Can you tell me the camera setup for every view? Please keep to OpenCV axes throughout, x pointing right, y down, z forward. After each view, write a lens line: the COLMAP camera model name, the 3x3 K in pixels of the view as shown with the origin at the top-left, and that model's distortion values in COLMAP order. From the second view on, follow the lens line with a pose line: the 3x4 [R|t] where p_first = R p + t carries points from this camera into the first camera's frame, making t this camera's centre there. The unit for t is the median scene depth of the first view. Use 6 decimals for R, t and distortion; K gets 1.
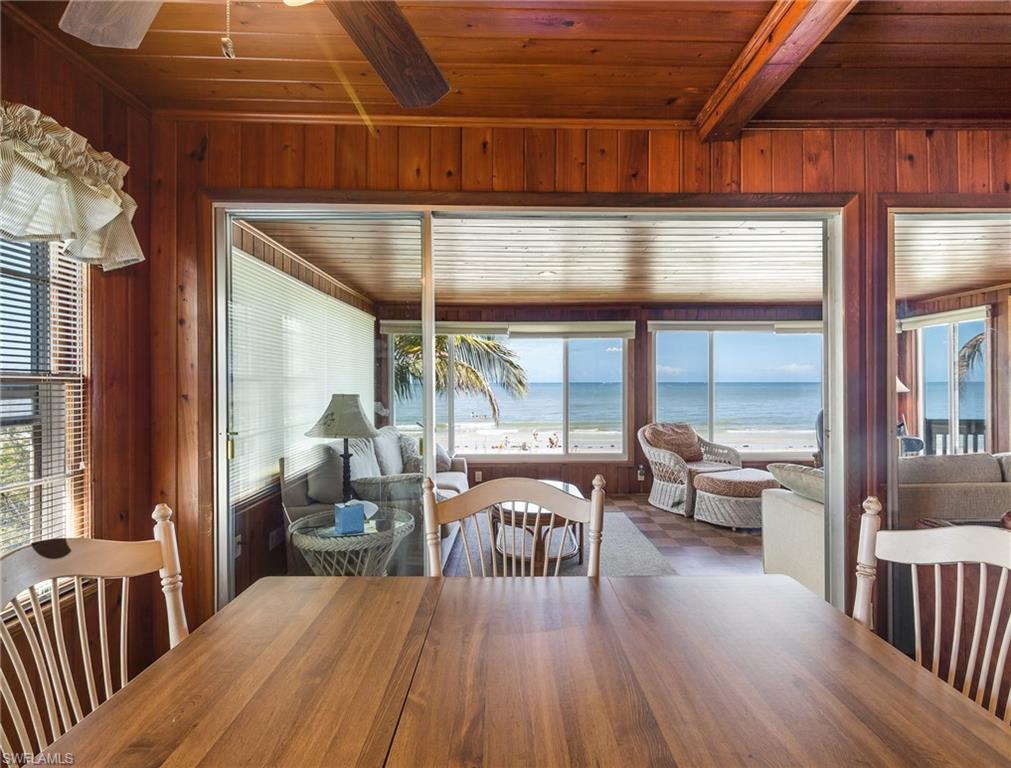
lens RADIAL K [[521.1, 0, 515.5], [0, 521.1, 382.2], [0, 0, 1]] dist [0.011740, 0.000034]
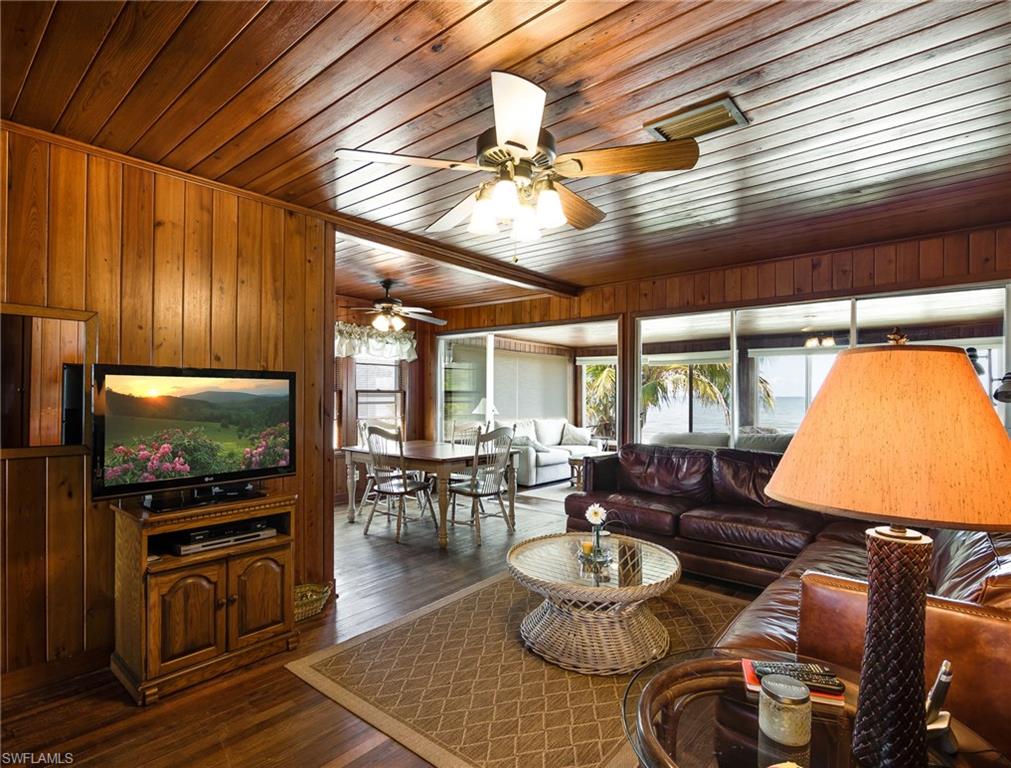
lens RADIAL K [[524.2, 0, 505.2], [0, 524.2, 393.6], [0, 0, 1]] dist [-0.003141, -0.000924]
pose [[0.746372, 0.006851, -0.665494, 0.822415], [-0.008596, 0.999963, 0.000653, -0.001291], [0.665474, 0.005234, 0.746403, -0.486490]]
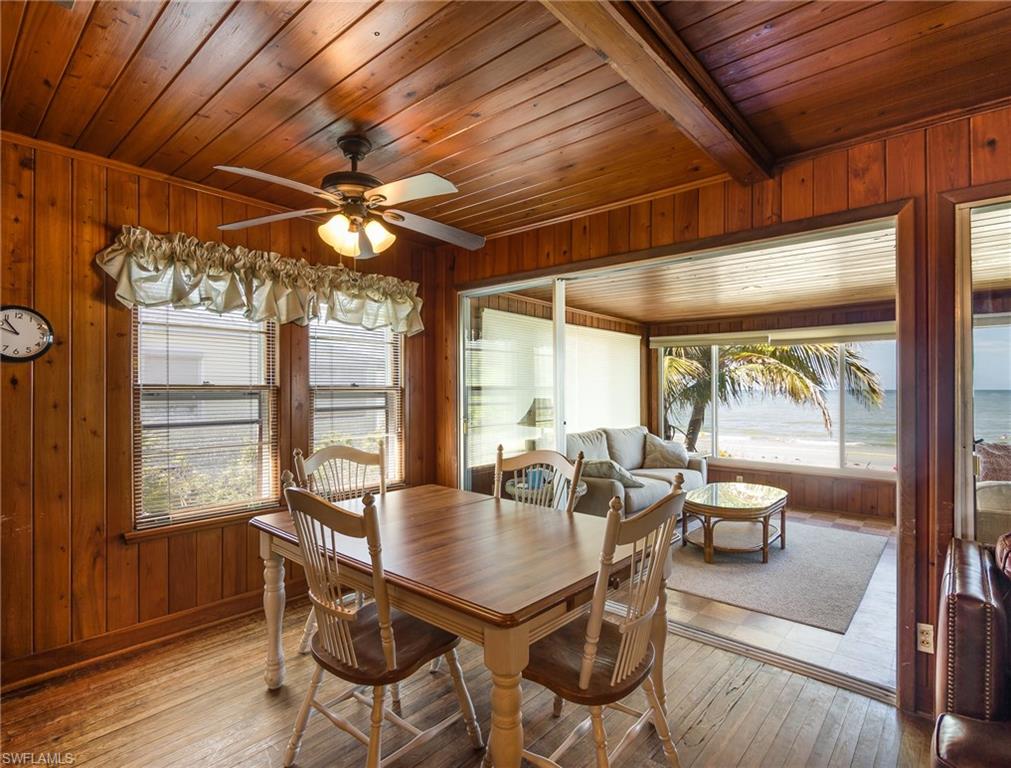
lens RADIAL K [[513.8, 0, 506.8], [0, 513.8, 388.6], [0, 0, 1]] dist [0.005937, -0.000421]
pose [[0.740925, 0.002081, -0.671585, 0.334997], [-0.001679, 0.999998, 0.001247, -0.003979], [0.671586, 0.000204, 0.740927, -0.093958]]
